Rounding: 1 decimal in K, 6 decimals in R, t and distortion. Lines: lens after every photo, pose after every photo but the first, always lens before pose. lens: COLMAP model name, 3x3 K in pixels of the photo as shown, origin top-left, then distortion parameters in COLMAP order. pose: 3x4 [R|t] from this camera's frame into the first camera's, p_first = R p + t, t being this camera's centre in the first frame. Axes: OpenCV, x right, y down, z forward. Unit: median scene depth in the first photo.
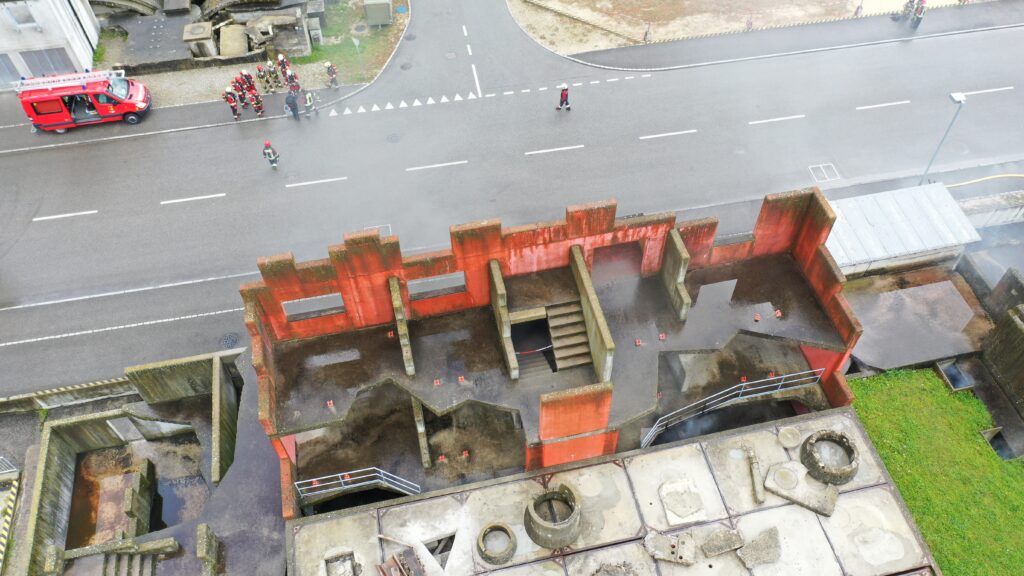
lens RADIAL K [[801.3, 0, 512.0], [0, 801.3, 288.0], [0, 0, 1]] dist [0.003759, -0.002014]
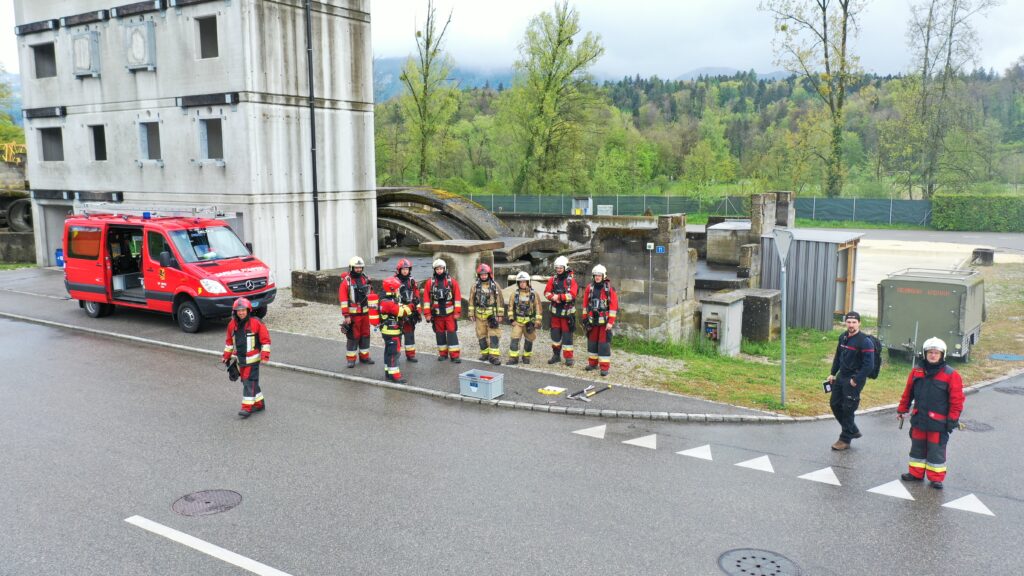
lens RADIAL K [[803.5, 0, 512.6], [0, 803.5, 290.2], [0, 0, 1]] dist [-0.001788, -0.004560]
pose [[0.723705, 0.109667, -0.681340, -0.080784], [-0.548605, 0.690386, -0.471593, -0.127351], [0.418670, 0.715081, 0.559799, 0.897715]]
